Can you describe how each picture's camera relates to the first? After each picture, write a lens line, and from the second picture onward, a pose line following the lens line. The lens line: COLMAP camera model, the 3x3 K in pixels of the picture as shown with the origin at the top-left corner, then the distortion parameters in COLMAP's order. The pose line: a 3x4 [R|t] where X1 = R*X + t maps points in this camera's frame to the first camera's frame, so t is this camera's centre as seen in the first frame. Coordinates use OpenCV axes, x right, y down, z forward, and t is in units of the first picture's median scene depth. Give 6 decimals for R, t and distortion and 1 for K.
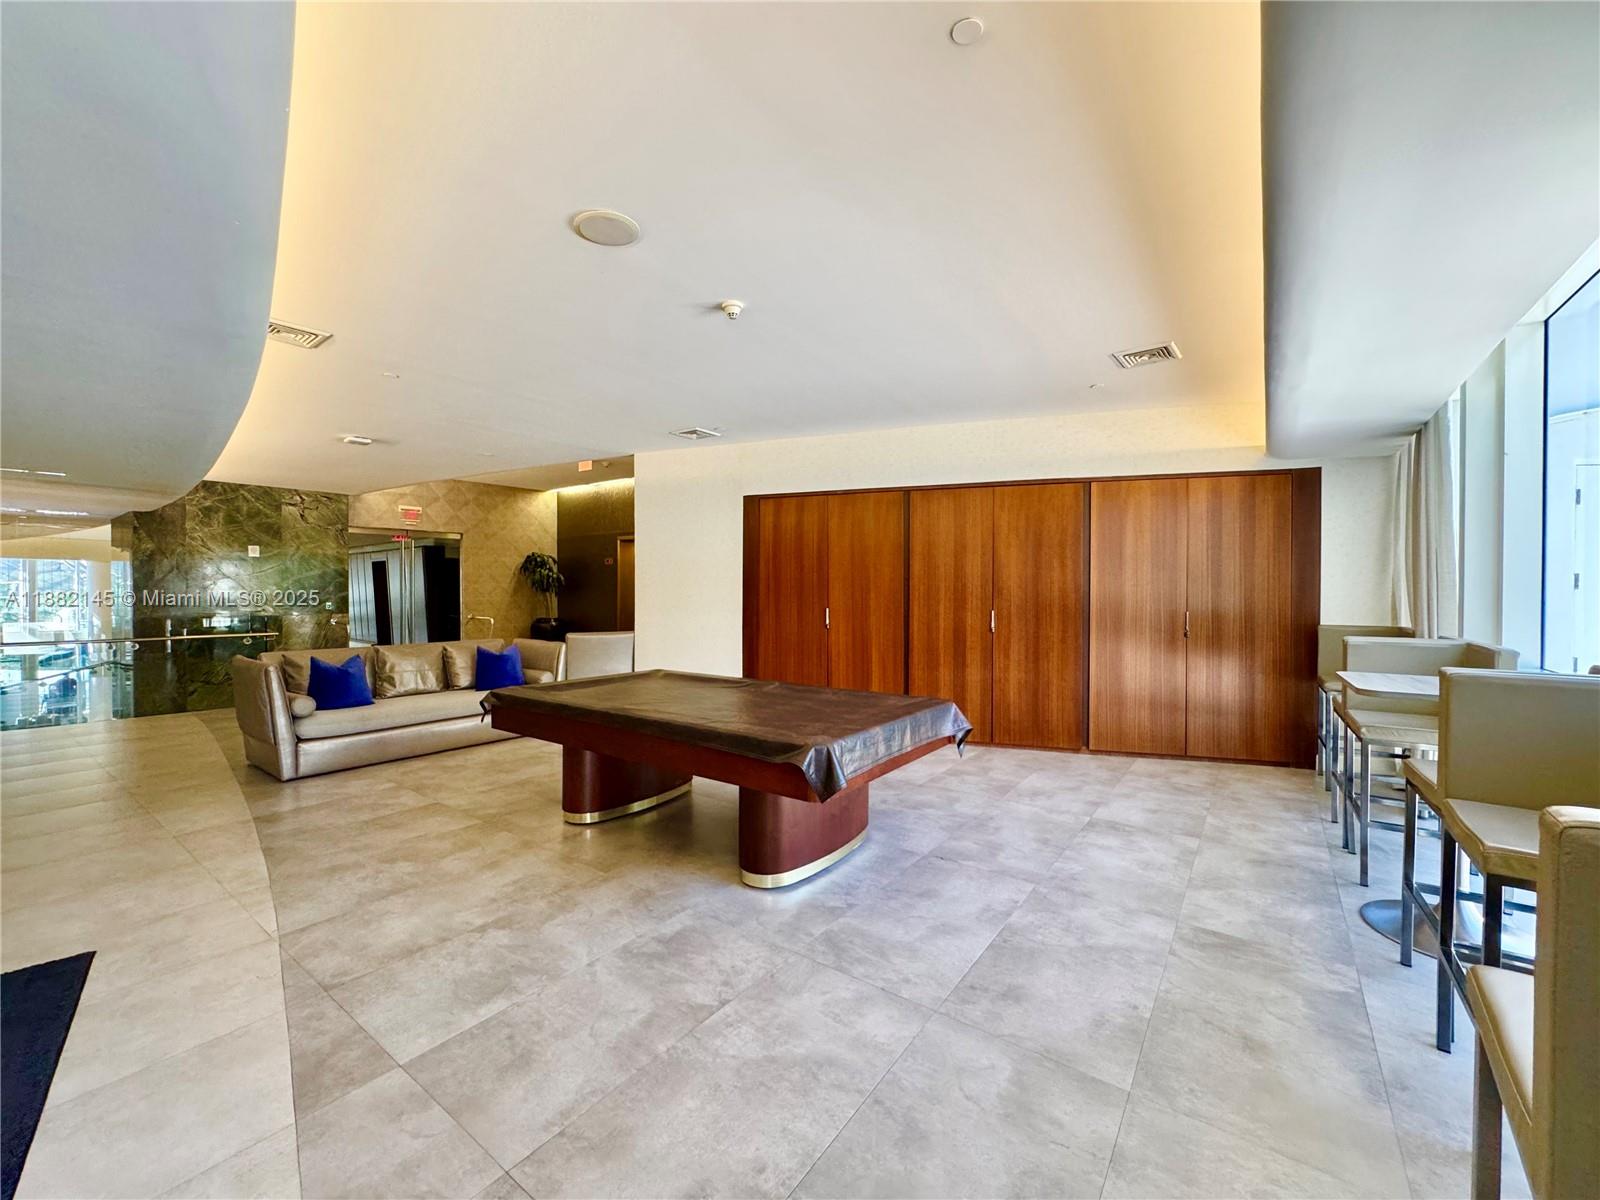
lens RADIAL K [[641.4, 0, 805.9], [0, 641.4, 594.3], [0, 0, 1]] dist [0.002443, 0.000268]
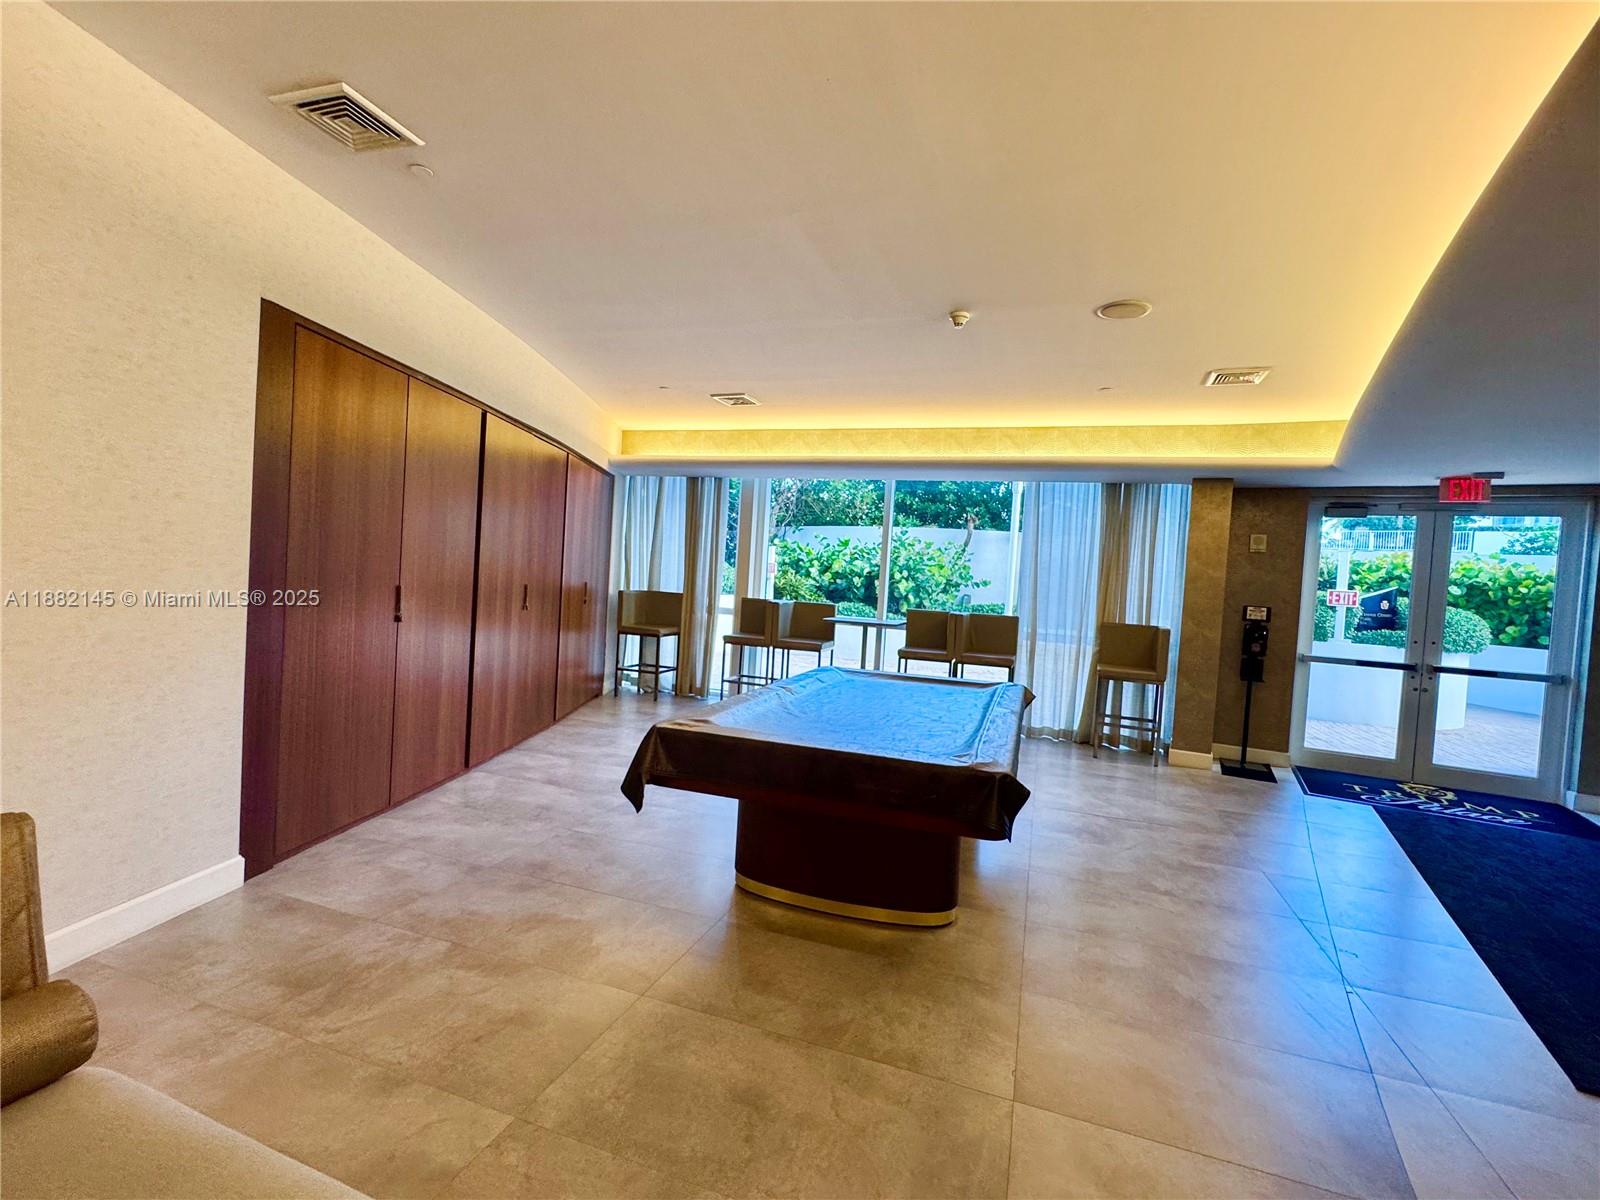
lens RADIAL K [[715.6, 0, 796.0], [0, 715.6, 595.8], [0, 0, 1]] dist [-0.003504, -0.000570]
pose [[-0.278326, -0.049210, 0.959225, -1.440375], [-0.054539, 0.997885, 0.035369, -0.019267], [-0.958937, -0.042472, -0.280421, 1.912472]]
